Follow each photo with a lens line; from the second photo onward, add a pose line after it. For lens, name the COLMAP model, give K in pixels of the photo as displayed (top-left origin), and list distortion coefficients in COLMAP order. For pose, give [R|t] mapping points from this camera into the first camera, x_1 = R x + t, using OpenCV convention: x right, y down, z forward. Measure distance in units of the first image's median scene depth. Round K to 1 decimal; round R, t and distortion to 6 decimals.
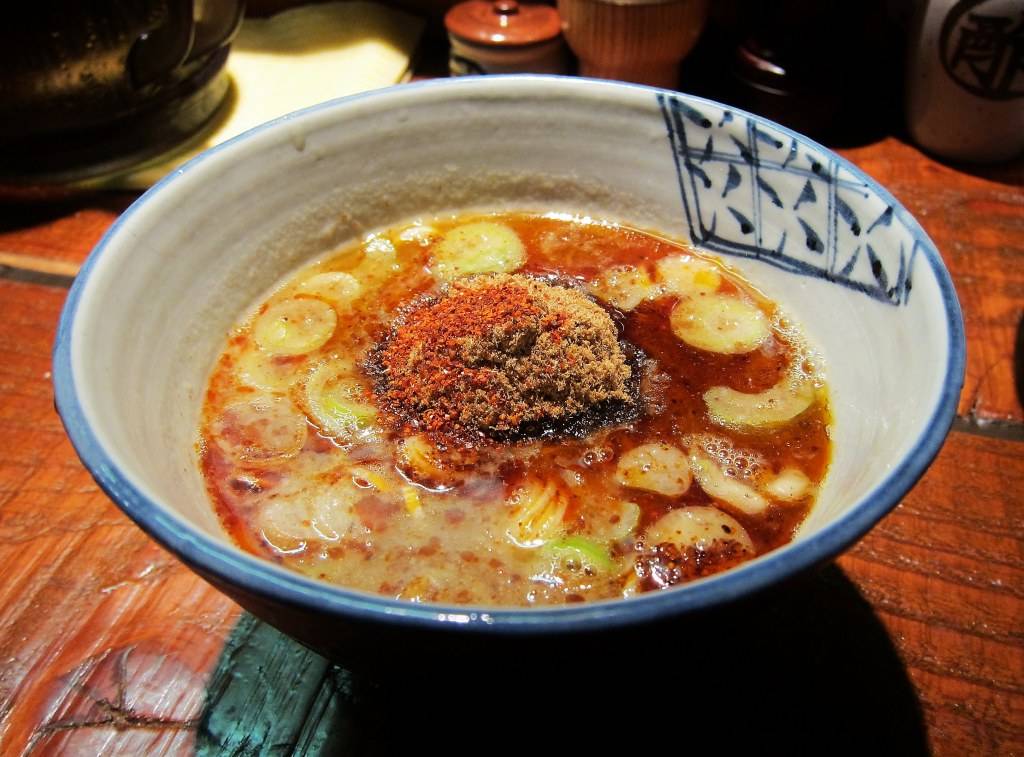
lens RADIAL K [[870.0, 0, 512.0], [0, 870.0, 378.5], [0, 0, 1]] dist [0.004742, 0.000959]
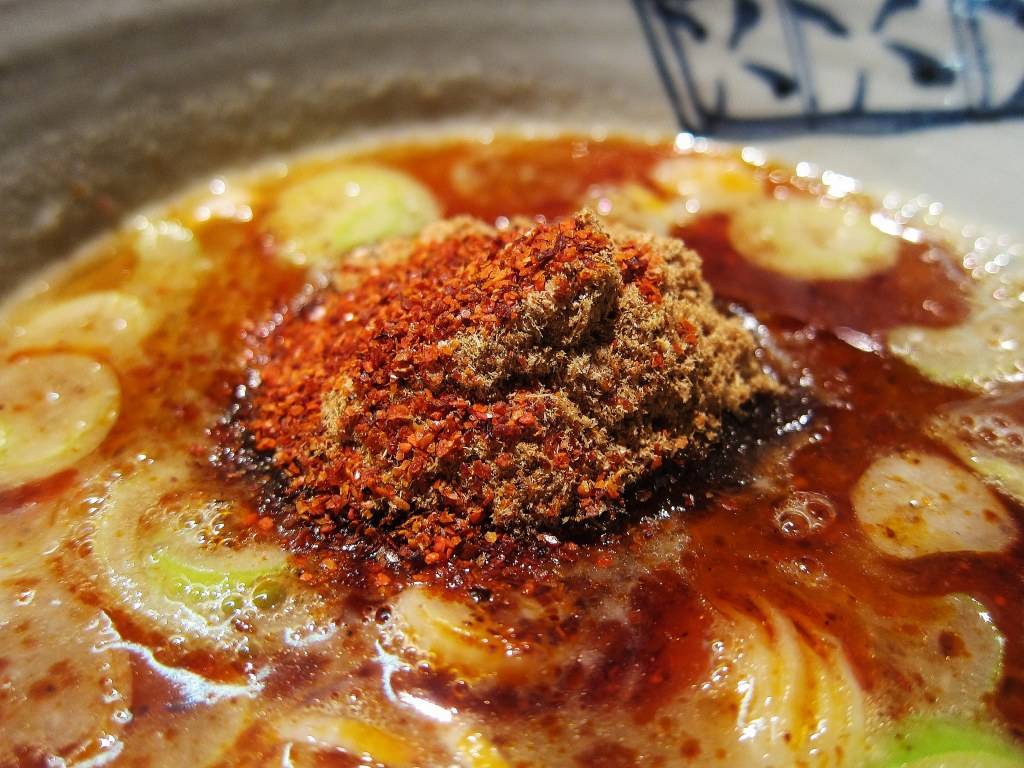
lens RADIAL K [[821.2, 0, 512.0], [0, 821.2, 384.0], [0, 0, 1]] dist [-0.015392, -0.002150]
pose [[0.927203, -0.233313, 0.293019, -0.153822], [0.243958, 0.969786, 0.000221, -0.017297], [-0.284217, 0.071279, 0.956107, 0.594365]]
